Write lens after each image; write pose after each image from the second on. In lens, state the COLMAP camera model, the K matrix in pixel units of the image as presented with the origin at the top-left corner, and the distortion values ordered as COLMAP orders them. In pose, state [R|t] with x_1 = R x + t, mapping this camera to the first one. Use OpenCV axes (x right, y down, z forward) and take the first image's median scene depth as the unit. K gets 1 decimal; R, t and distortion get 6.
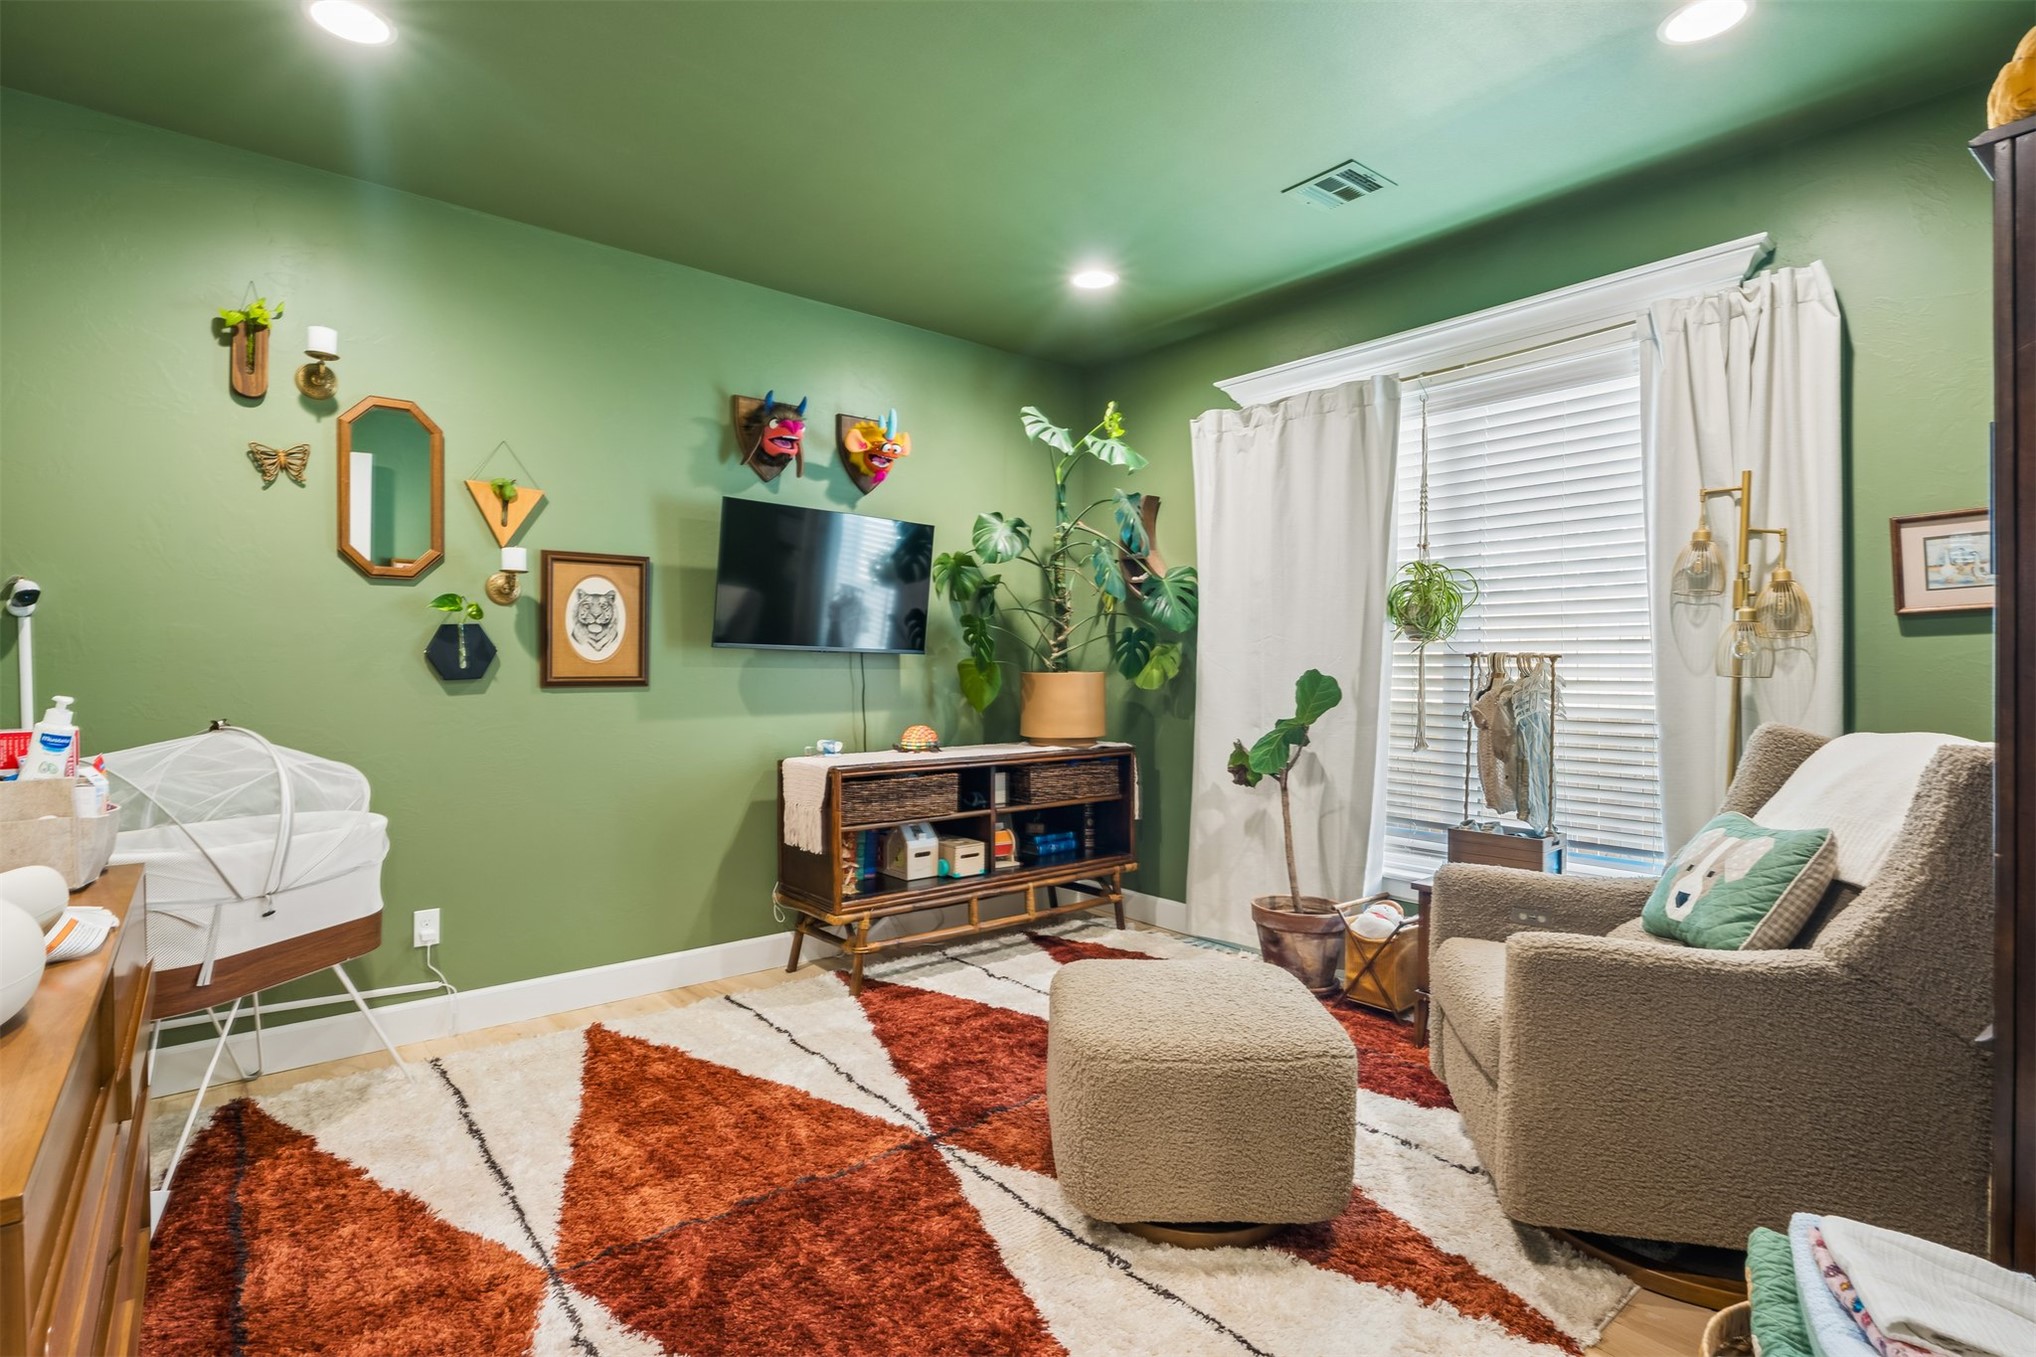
lens RADIAL K [[979.5, 0, 1009.7], [0, 979.5, 671.7], [0, 0, 1]] dist [-0.002589, -0.000333]
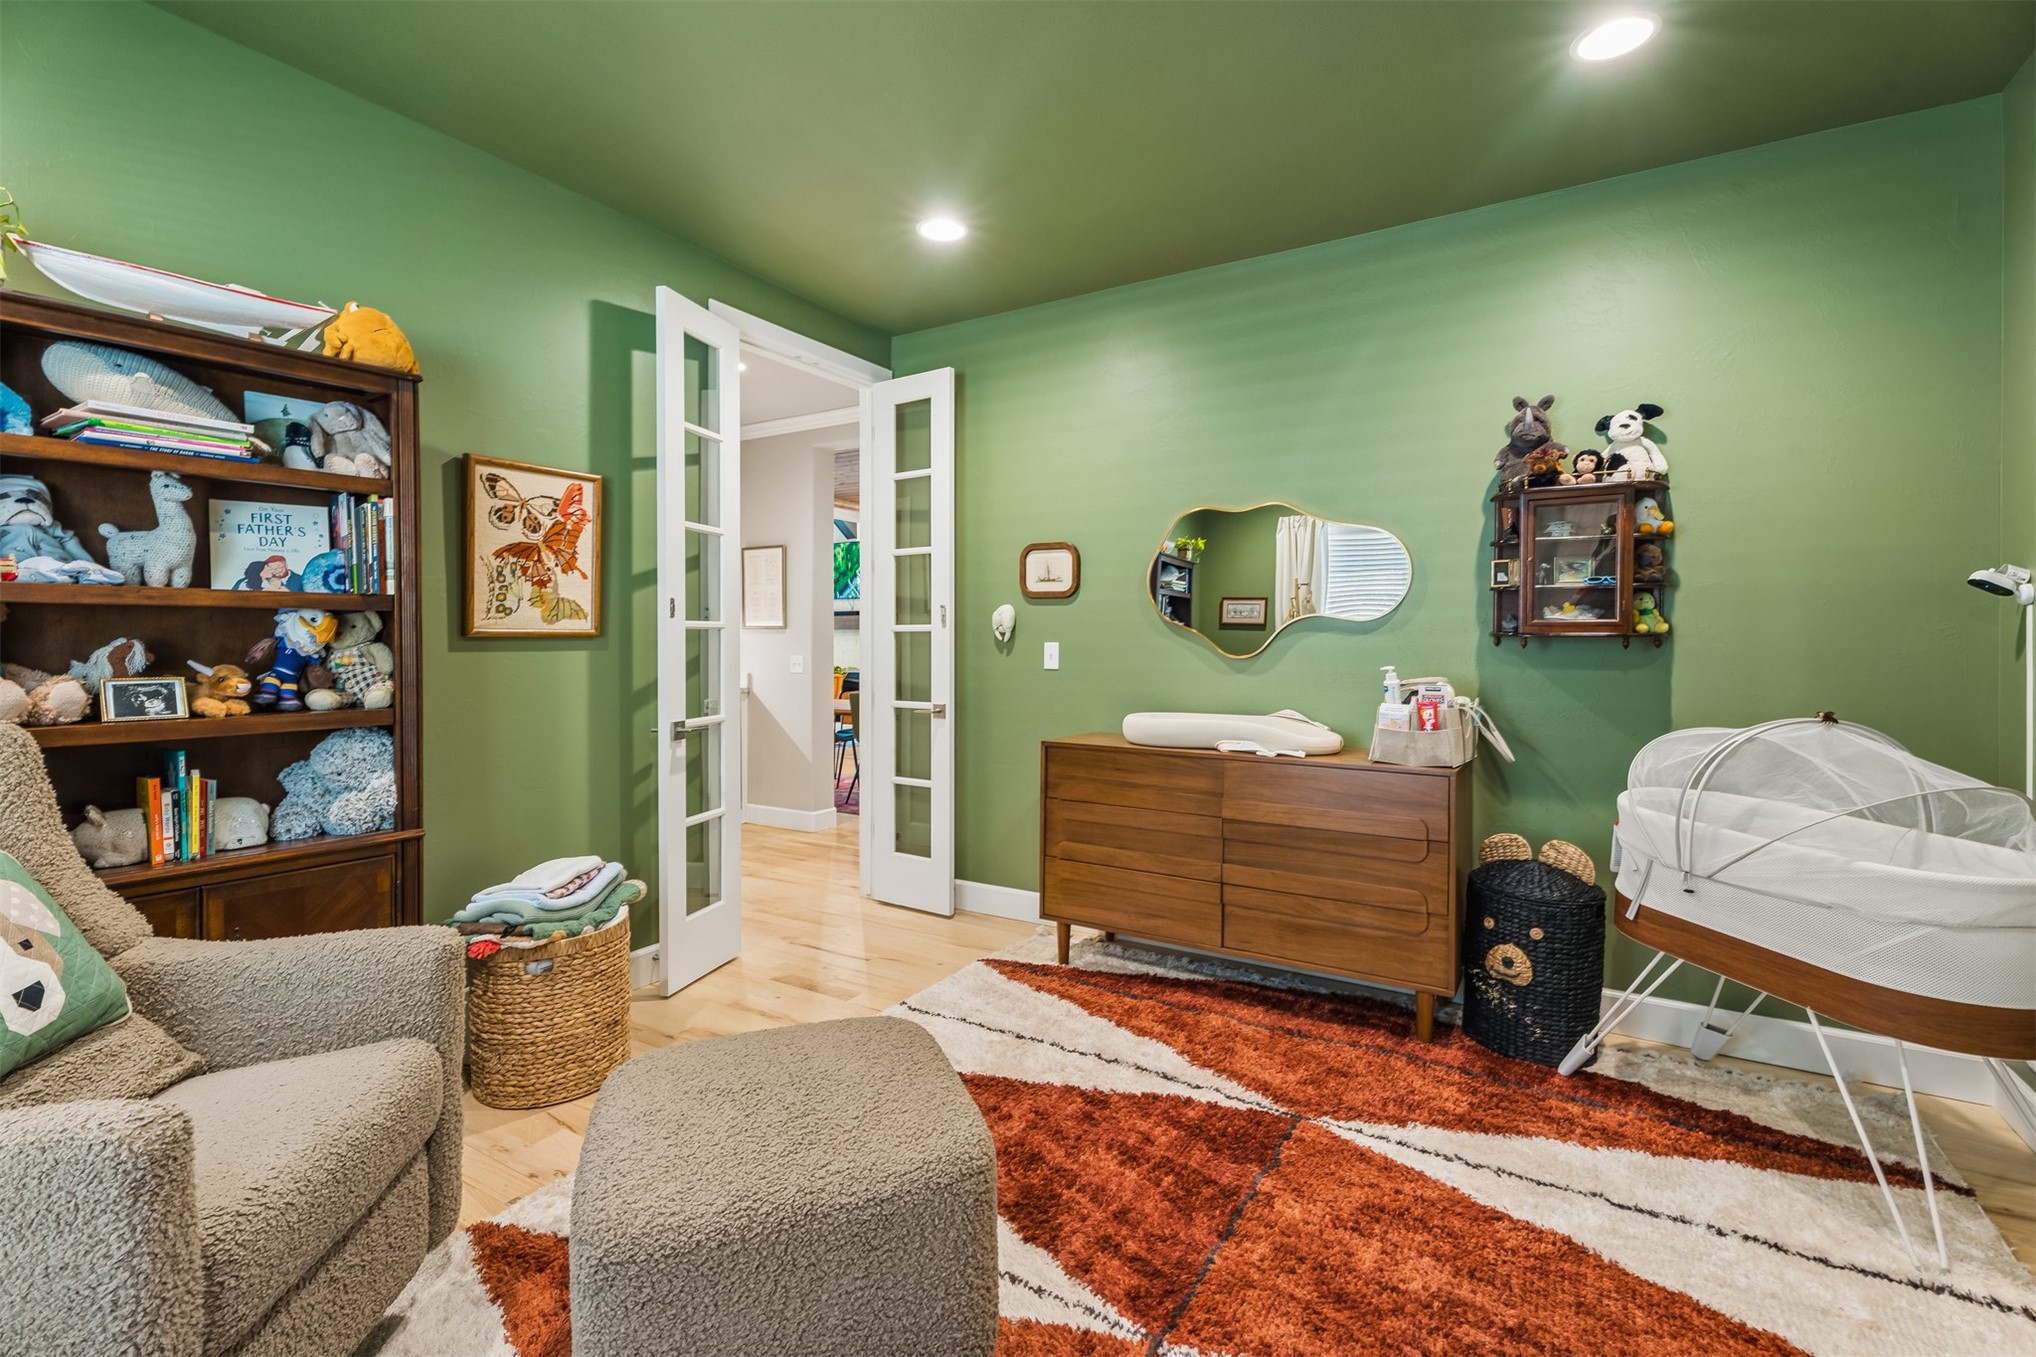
lens RADIAL K [[922.5, 0, 1012.7], [0, 922.5, 665.2], [0, 0, 1]] dist [0.001017, -0.000863]
pose [[-0.943413, 0.001595, -0.331617, 0.185940], [-0.009096, 0.999488, 0.030685, -0.012946], [0.331496, 0.031965, -0.942915, 1.259336]]
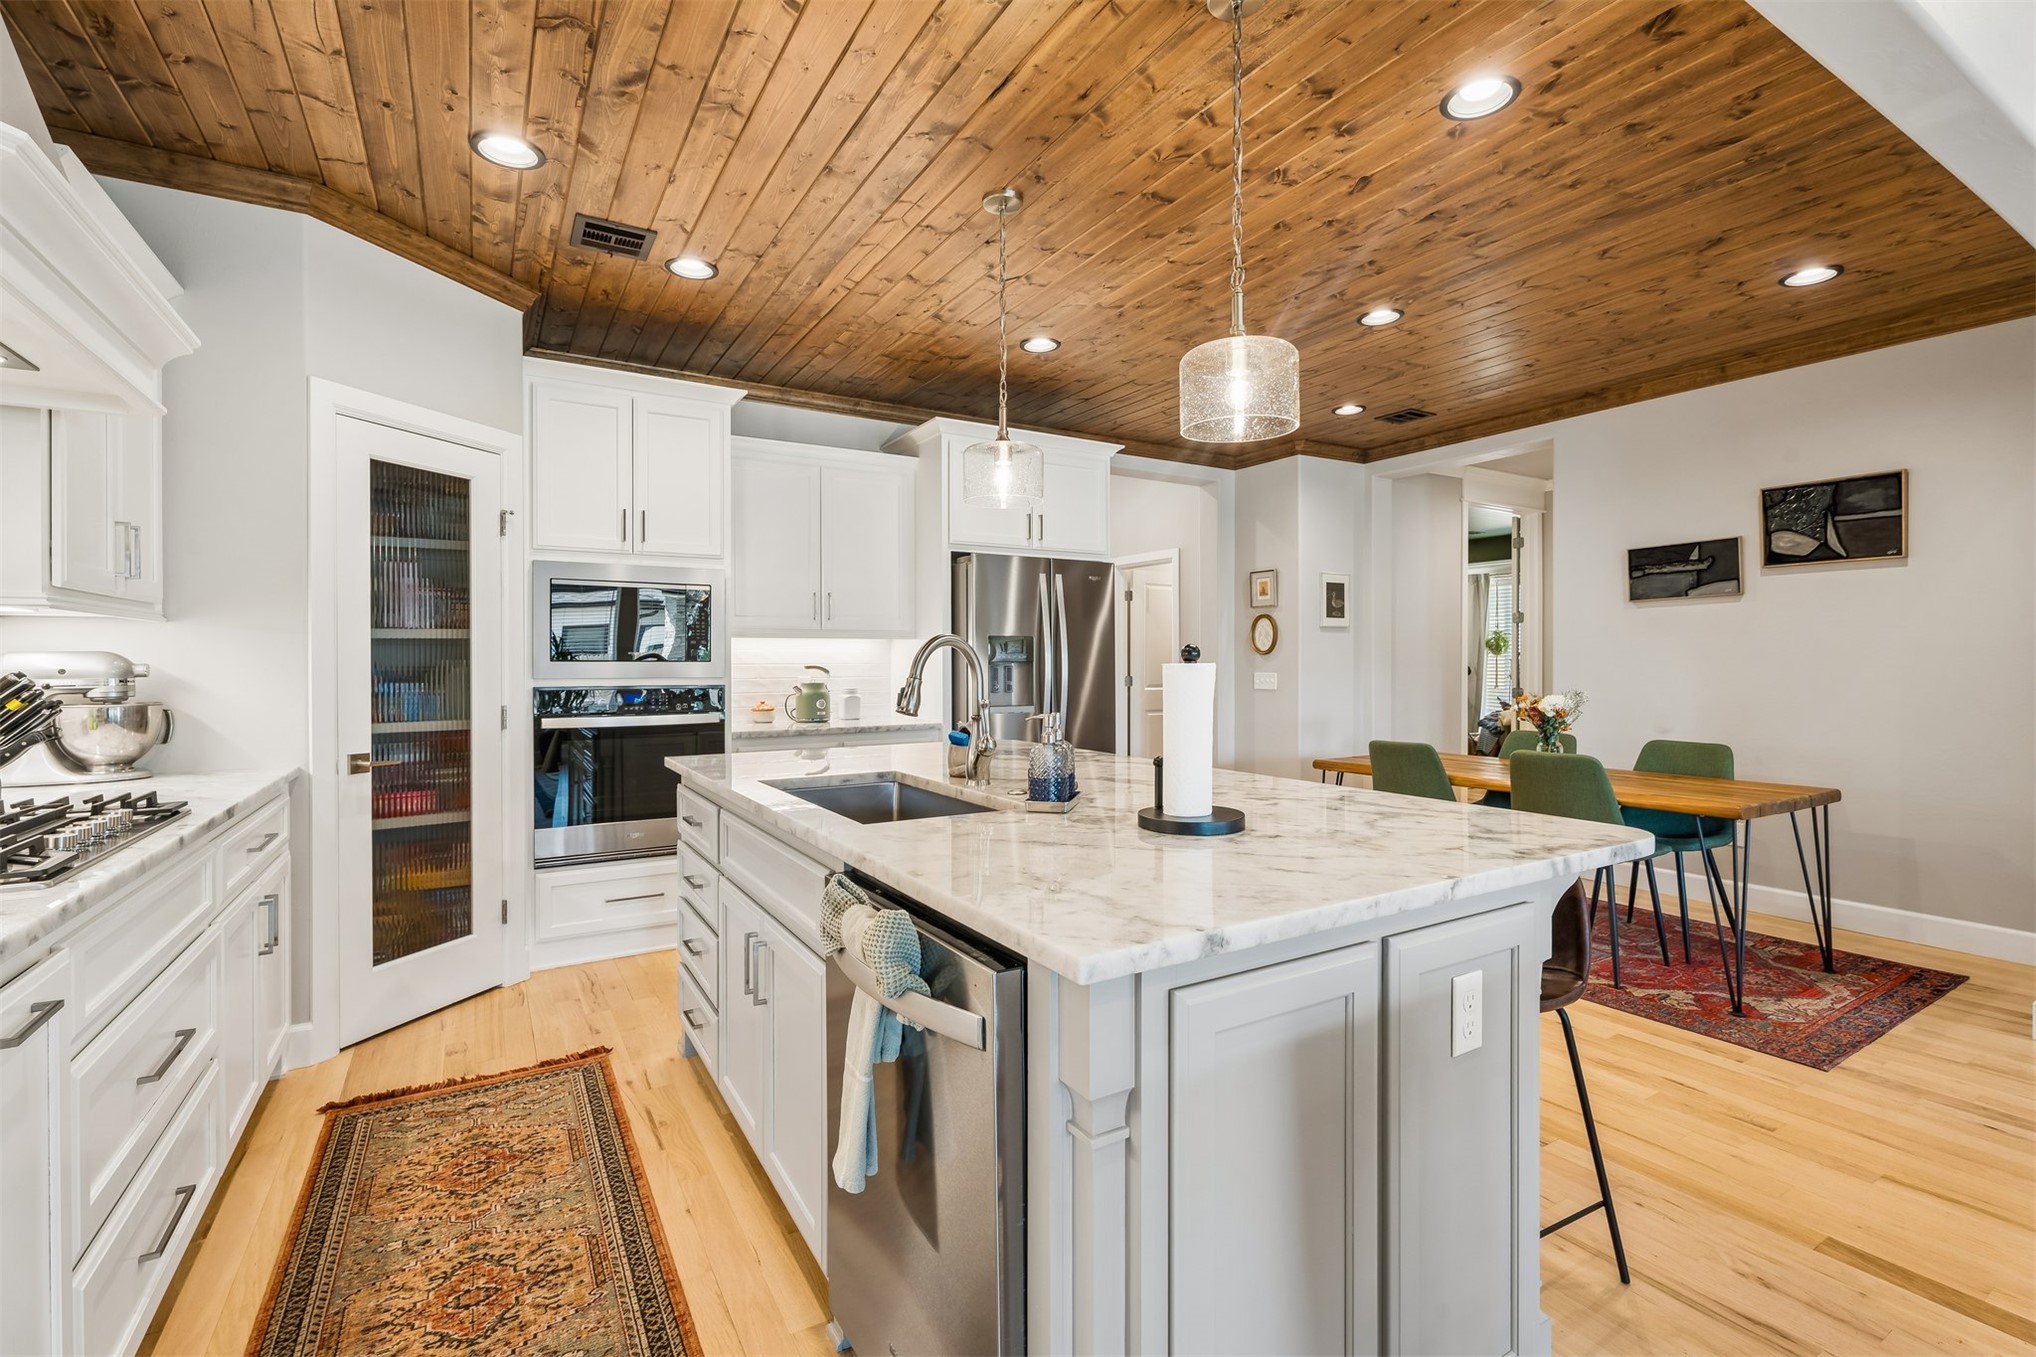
lens RADIAL K [[922.5, 0, 1007.0], [0, 922.5, 669.0], [0, 0, 1]] dist [0.001017, -0.000863]
pose [[0.990549, -0.001497, -0.137148, -0.856438], [0.002398, 0.999977, 0.006408, -0.010306], [0.137136, -0.006677, 0.990530, -2.513265]]
